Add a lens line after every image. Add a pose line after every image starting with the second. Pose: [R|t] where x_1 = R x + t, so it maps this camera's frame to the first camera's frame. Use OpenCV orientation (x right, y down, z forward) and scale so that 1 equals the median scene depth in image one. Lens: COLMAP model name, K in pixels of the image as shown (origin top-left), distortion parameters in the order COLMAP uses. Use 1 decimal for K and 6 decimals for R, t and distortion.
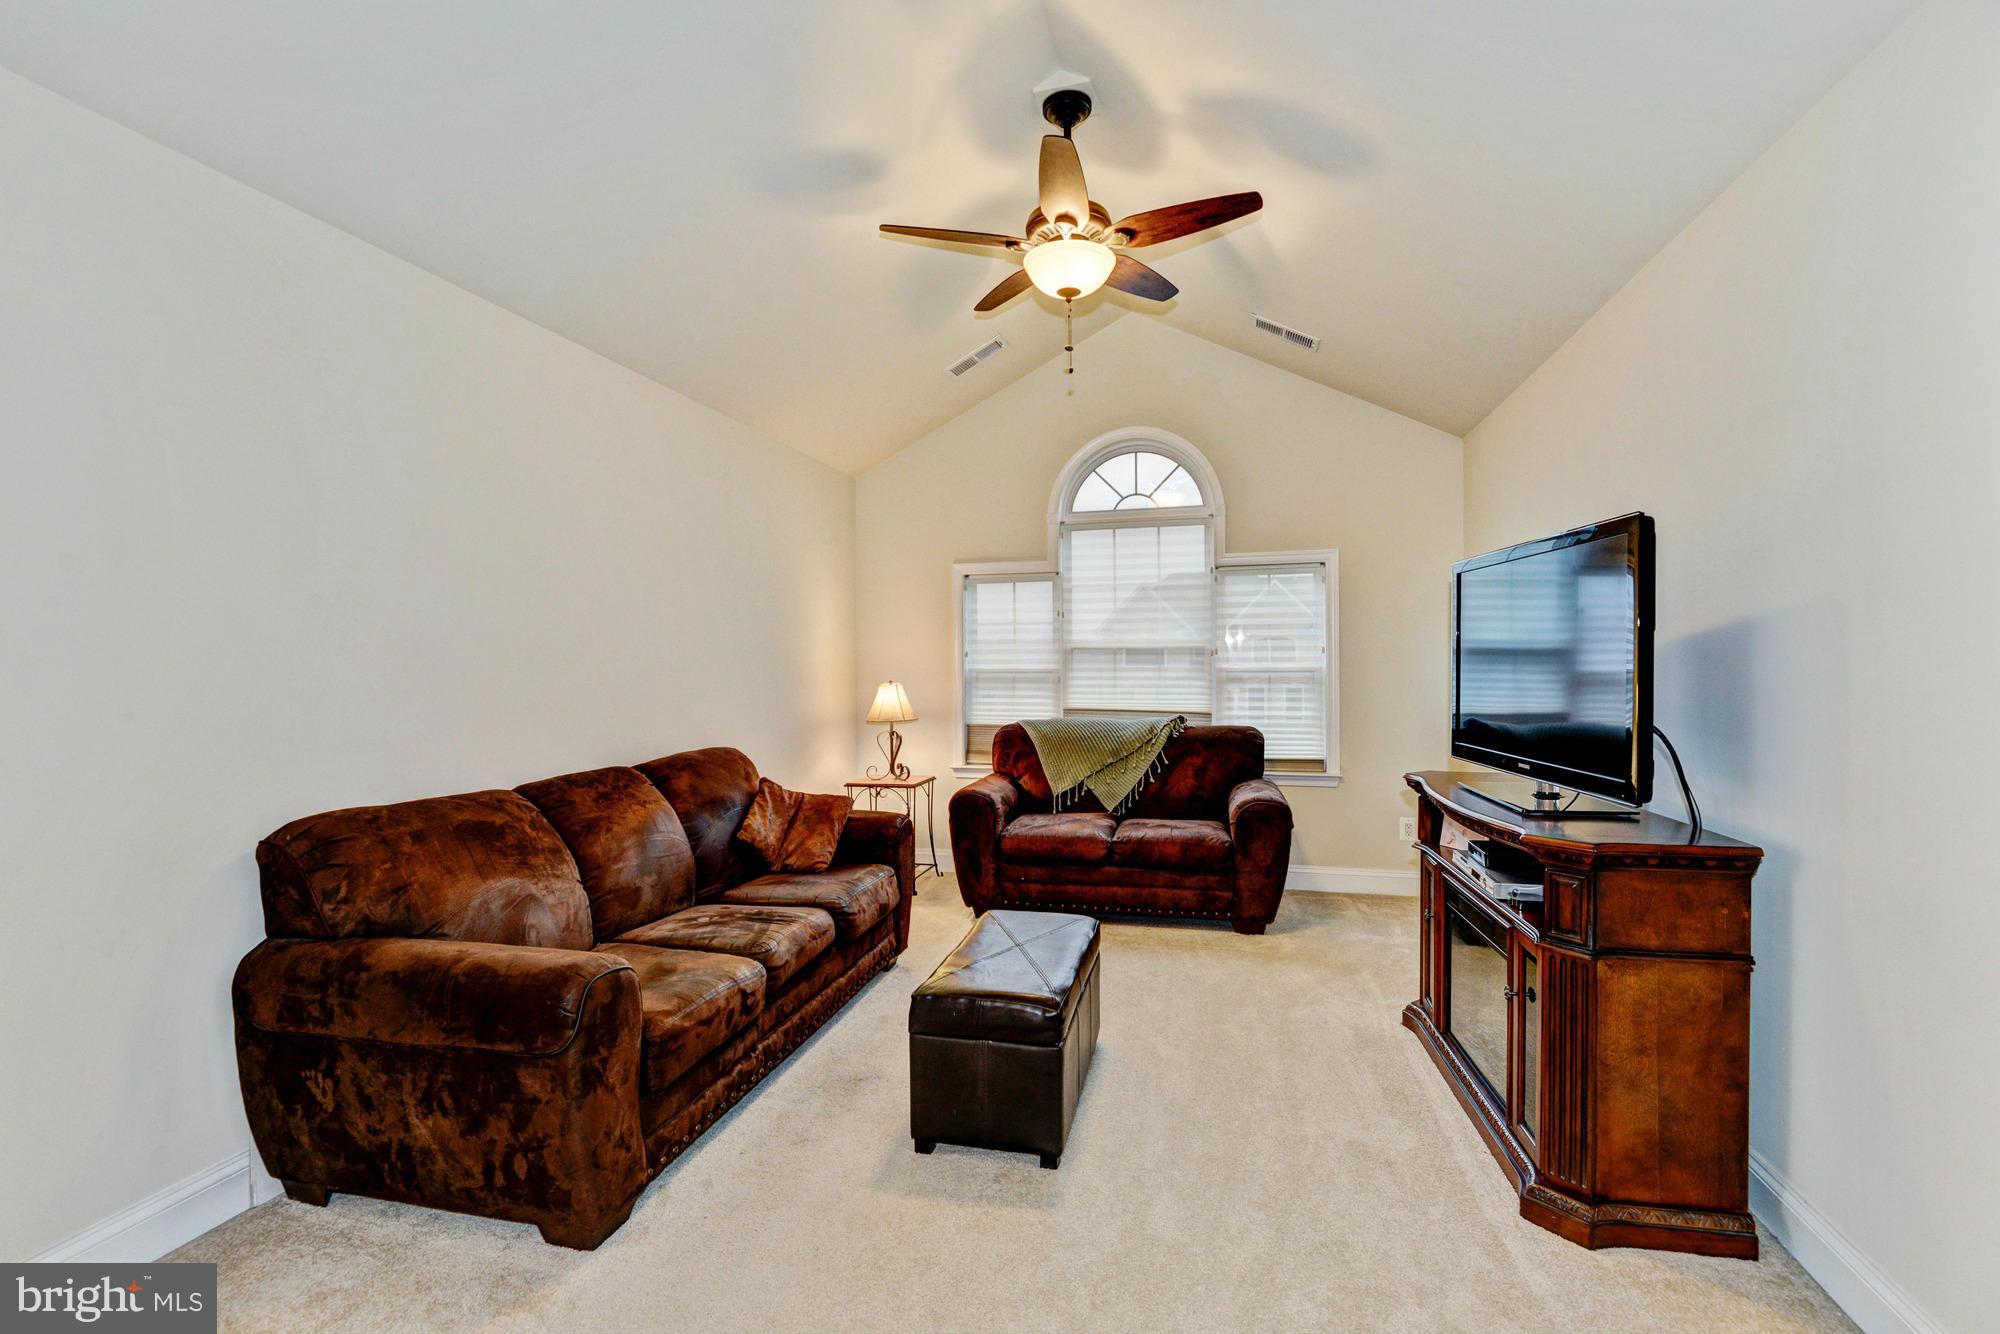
lens RADIAL K [[913.6, 0, 1006.3], [0, 913.6, 670.8], [0, 0, 1]] dist [-0.012588, -0.000105]
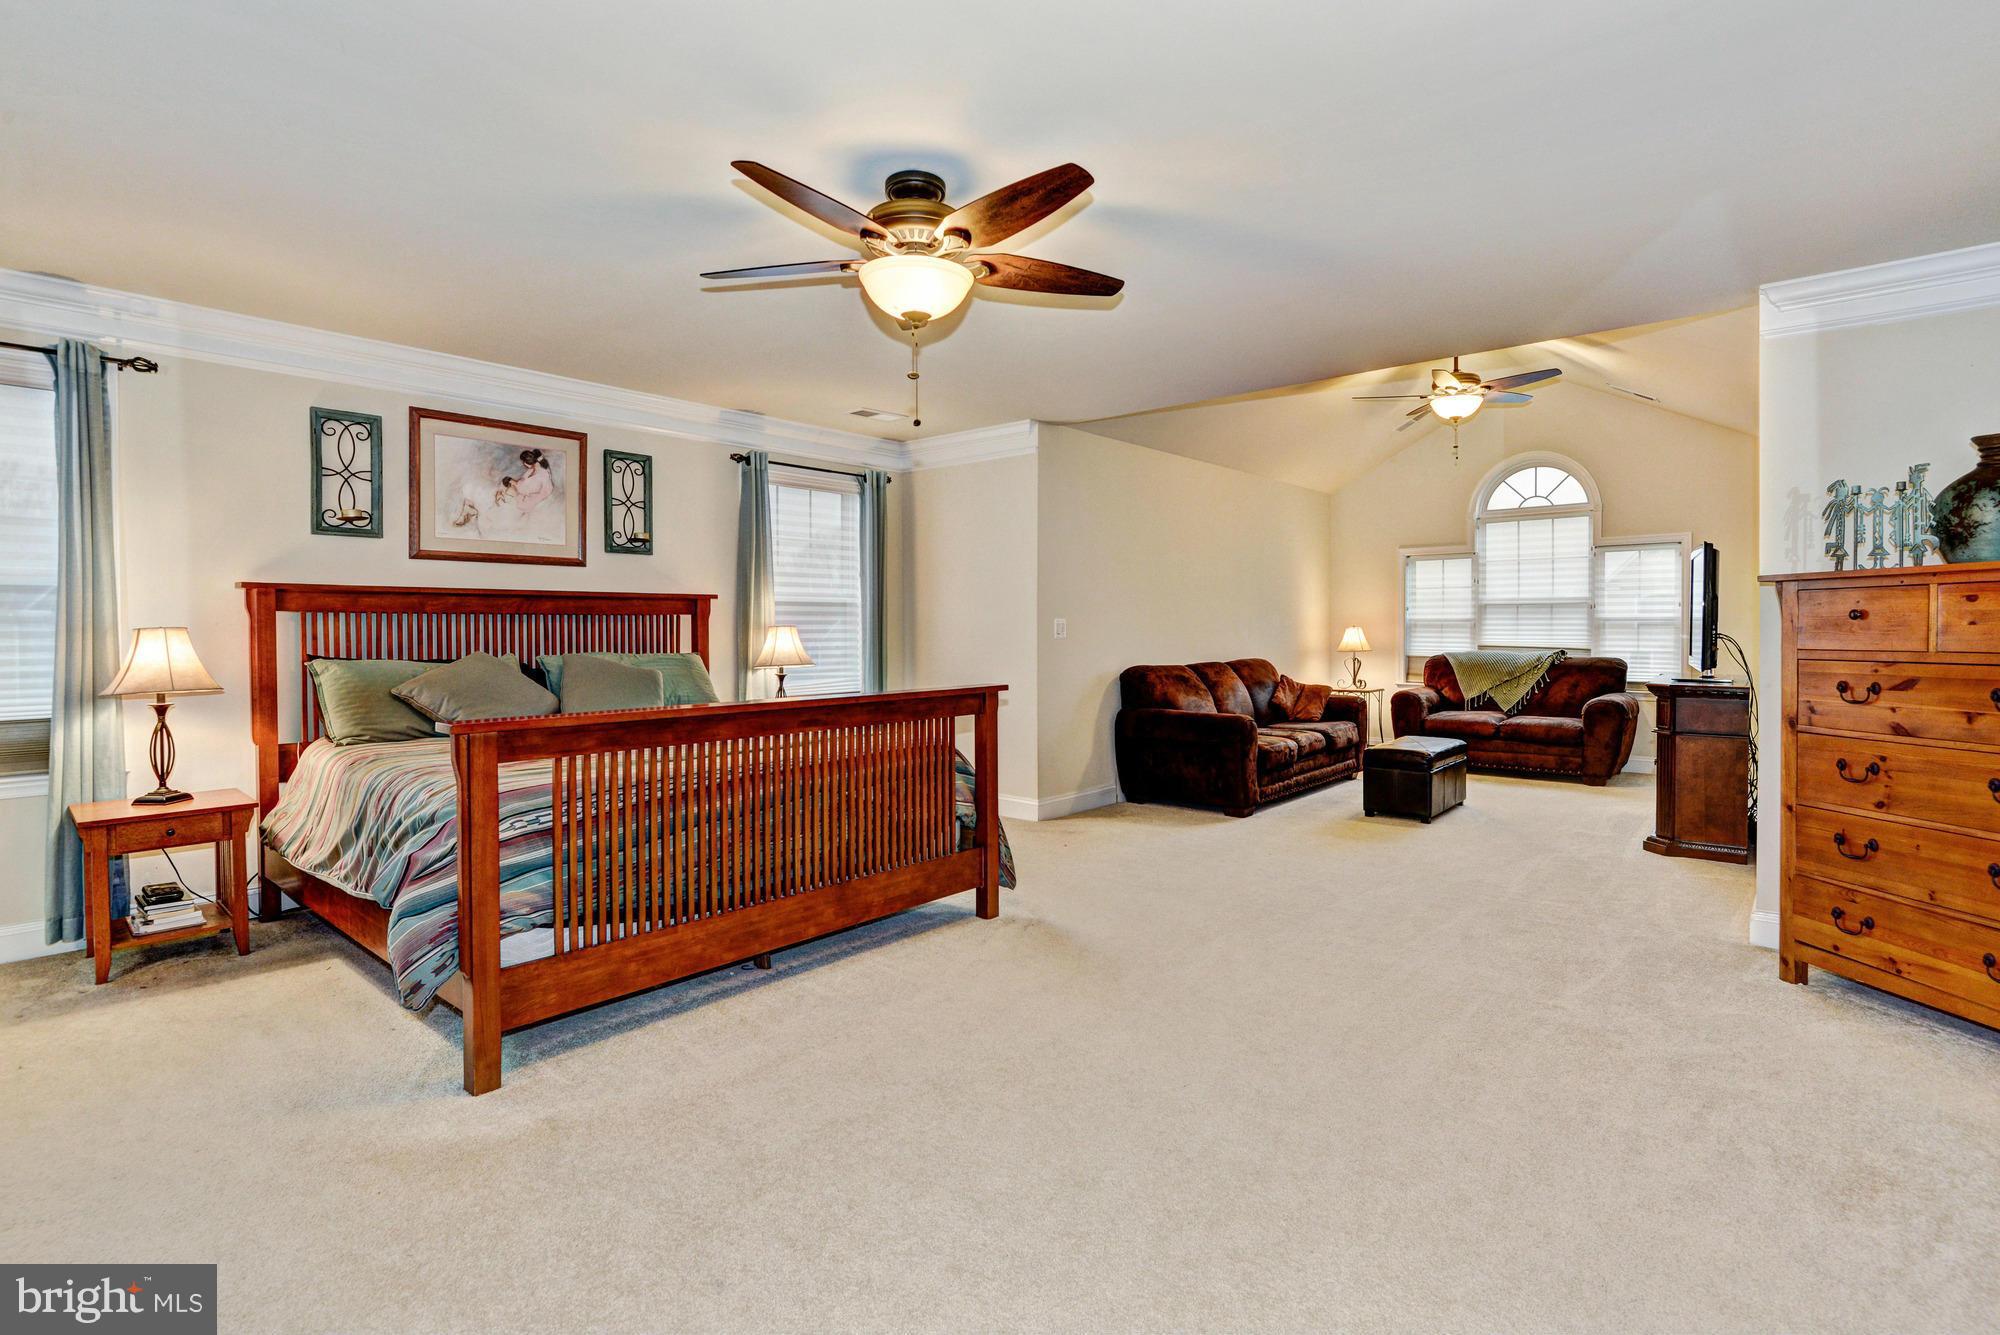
lens RADIAL K [[913.6, 0, 1024.6], [0, 913.6, 638.3], [0, 0, 1]] dist [-0.012588, -0.000105]
pose [[0.892187, 0.009912, -0.451558, 0.083774], [-0.005939, 0.999930, 0.010216, 0.021829], [0.451628, -0.006433, 0.892183, -0.722229]]
